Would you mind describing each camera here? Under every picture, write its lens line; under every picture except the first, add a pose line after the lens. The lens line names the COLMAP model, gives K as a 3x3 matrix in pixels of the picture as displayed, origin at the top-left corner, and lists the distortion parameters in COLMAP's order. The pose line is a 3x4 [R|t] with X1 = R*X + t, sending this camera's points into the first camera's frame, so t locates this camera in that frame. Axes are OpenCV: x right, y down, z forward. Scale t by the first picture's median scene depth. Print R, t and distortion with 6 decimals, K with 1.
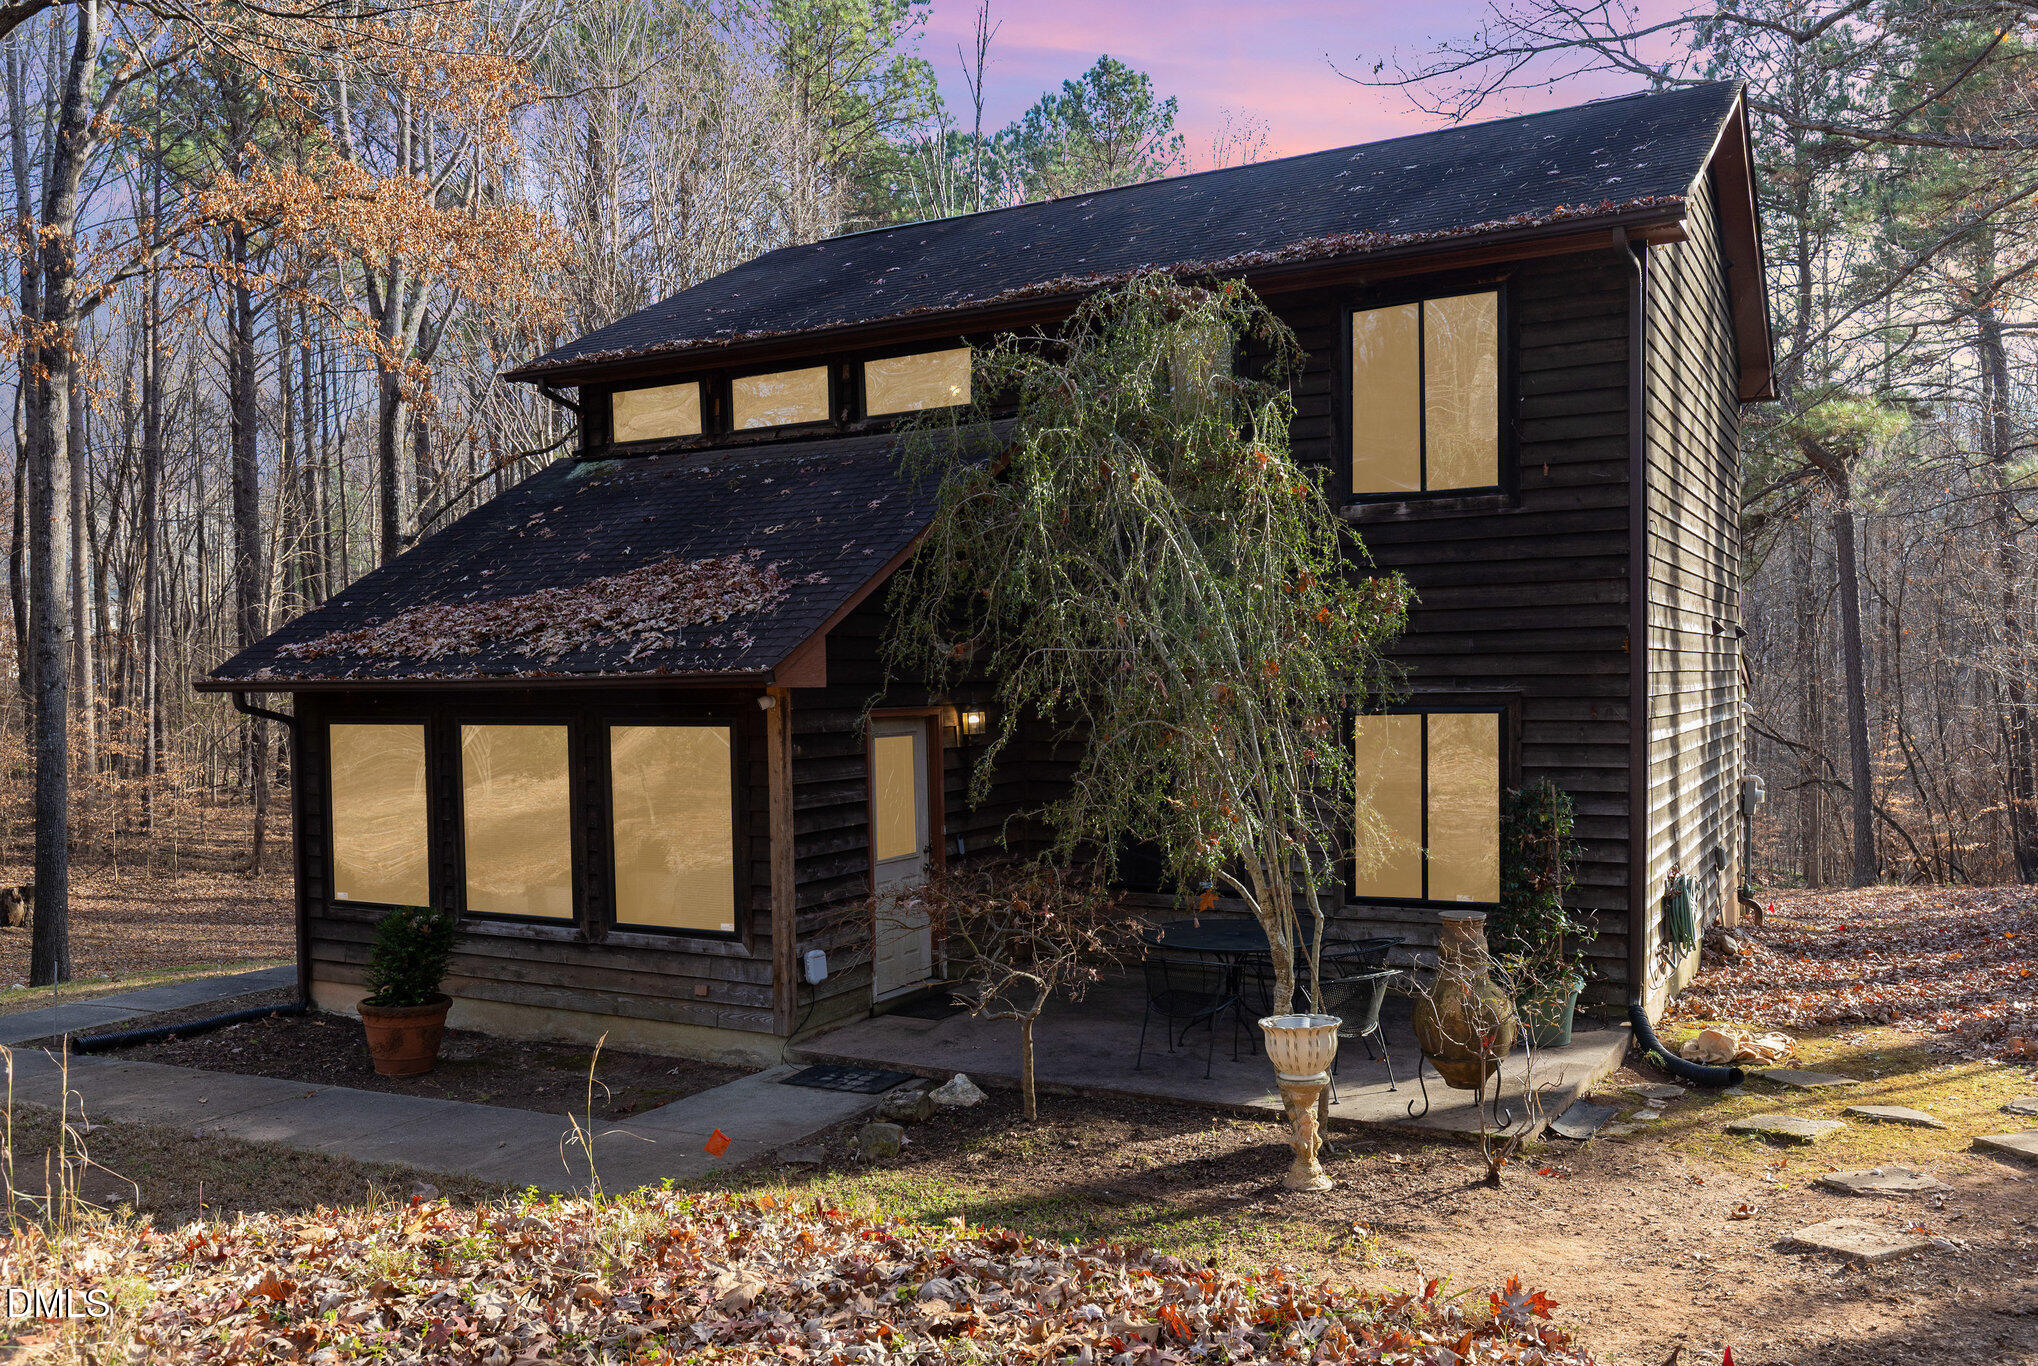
lens RADIAL K [[1593.0, 0, 1021.6], [0, 1593.0, 698.5], [0, 0, 1]] dist [0.008389, 0.000192]
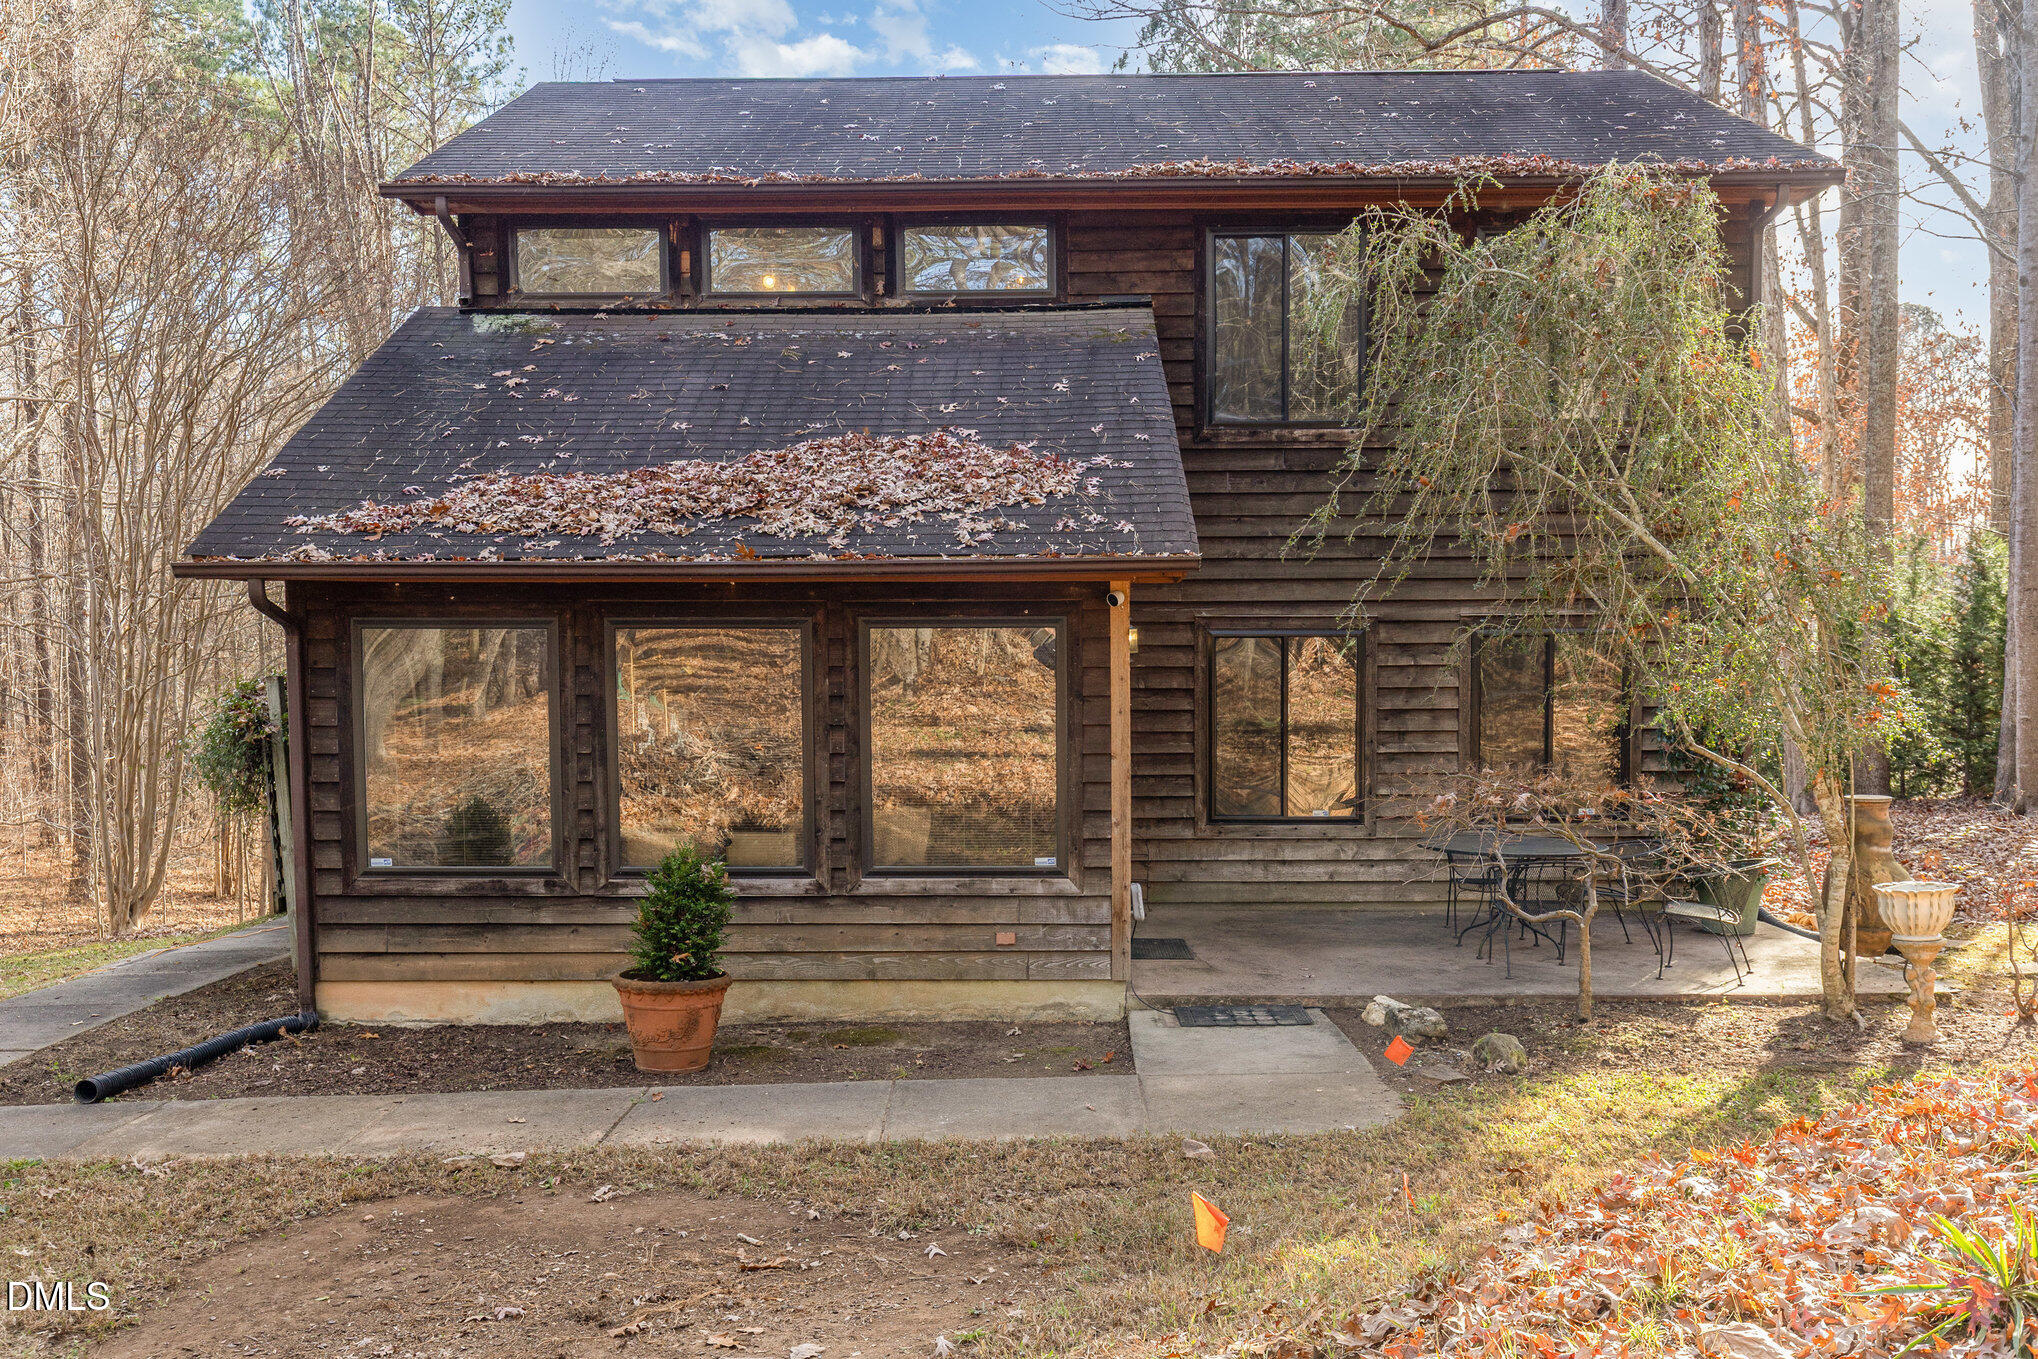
lens RADIAL K [[1768.2, 0, 1018.5], [0, 1768.2, 666.7], [0, 0, 1]] dist [0.000233, 0.000212]
pose [[0.887773, 0.004942, 0.460255, -0.556424], [-0.000797, 0.999957, -0.009200, 0.040989], [-0.460281, 0.007800, 0.887739, 0.137443]]
